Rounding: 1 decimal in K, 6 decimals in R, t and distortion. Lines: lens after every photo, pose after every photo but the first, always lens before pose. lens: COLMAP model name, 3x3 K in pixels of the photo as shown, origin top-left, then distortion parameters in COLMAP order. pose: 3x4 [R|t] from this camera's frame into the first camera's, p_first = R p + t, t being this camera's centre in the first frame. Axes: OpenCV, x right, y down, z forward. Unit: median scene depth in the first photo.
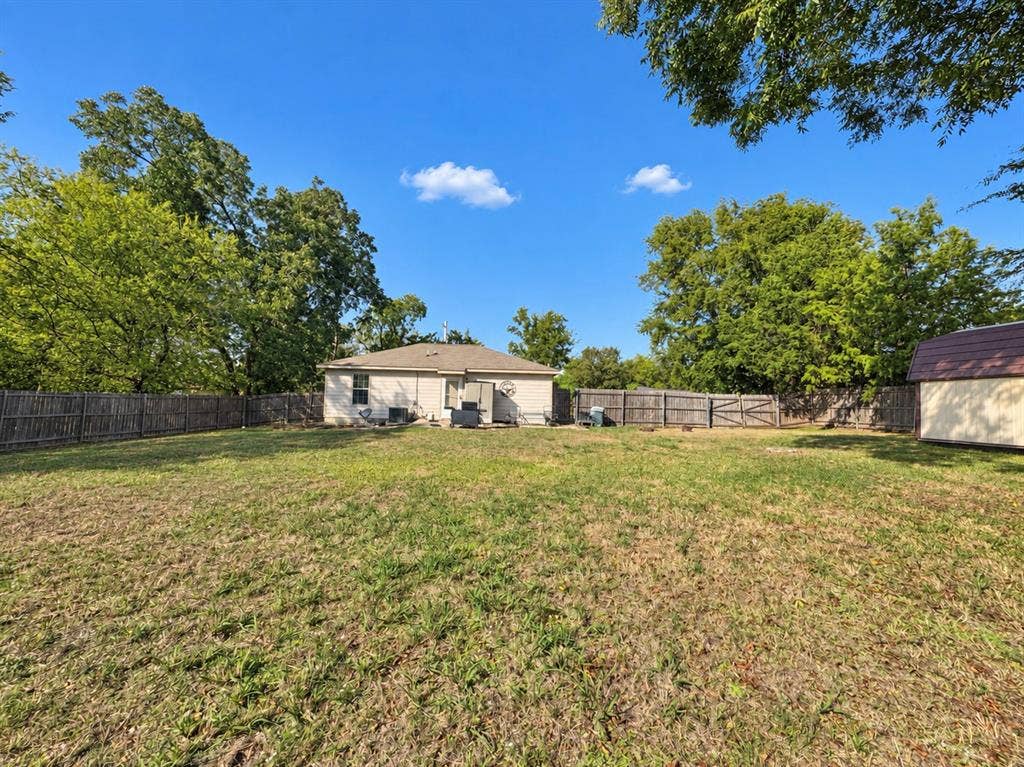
lens RADIAL K [[415.8, 0, 517.5], [0, 415.8, 379.2], [0, 0, 1]] dist [0.000067, -0.000002]
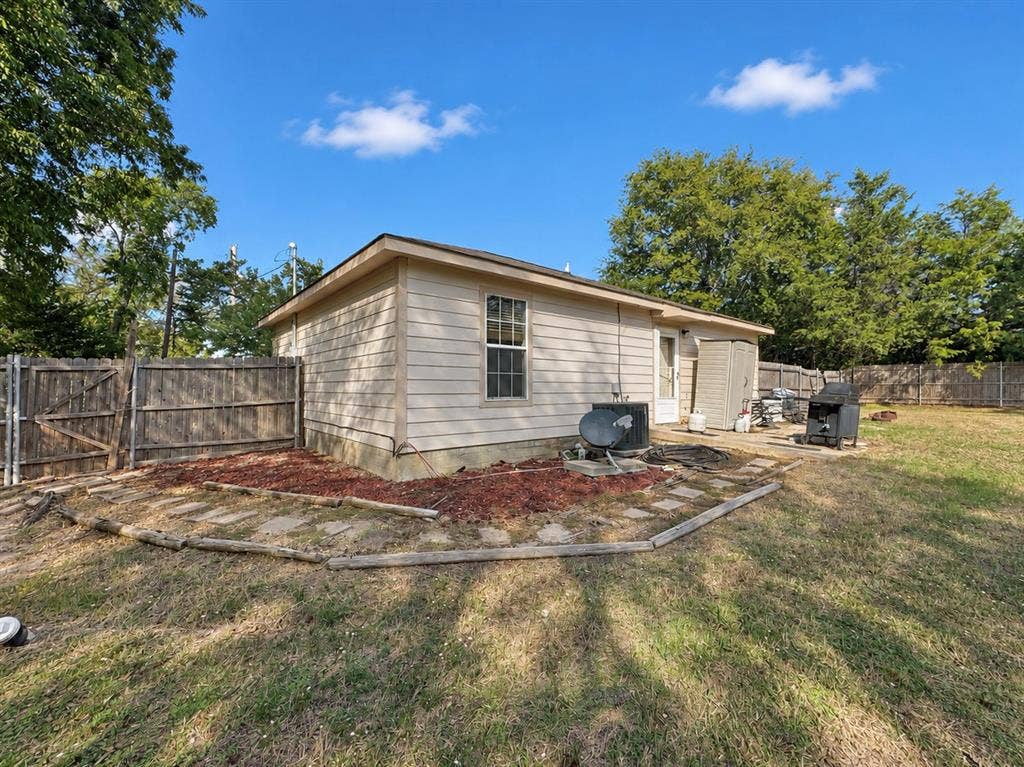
lens RADIAL K [[425.0, 0, 506.3], [0, 425.0, 383.7], [0, 0, 1]] dist [0.001146, 0.000230]
pose [[0.796246, -0.014826, 0.604791, -0.568990], [-0.017934, 0.998682, 0.048093, 0.035048], [-0.604707, -0.049140, 0.794931, 0.748097]]
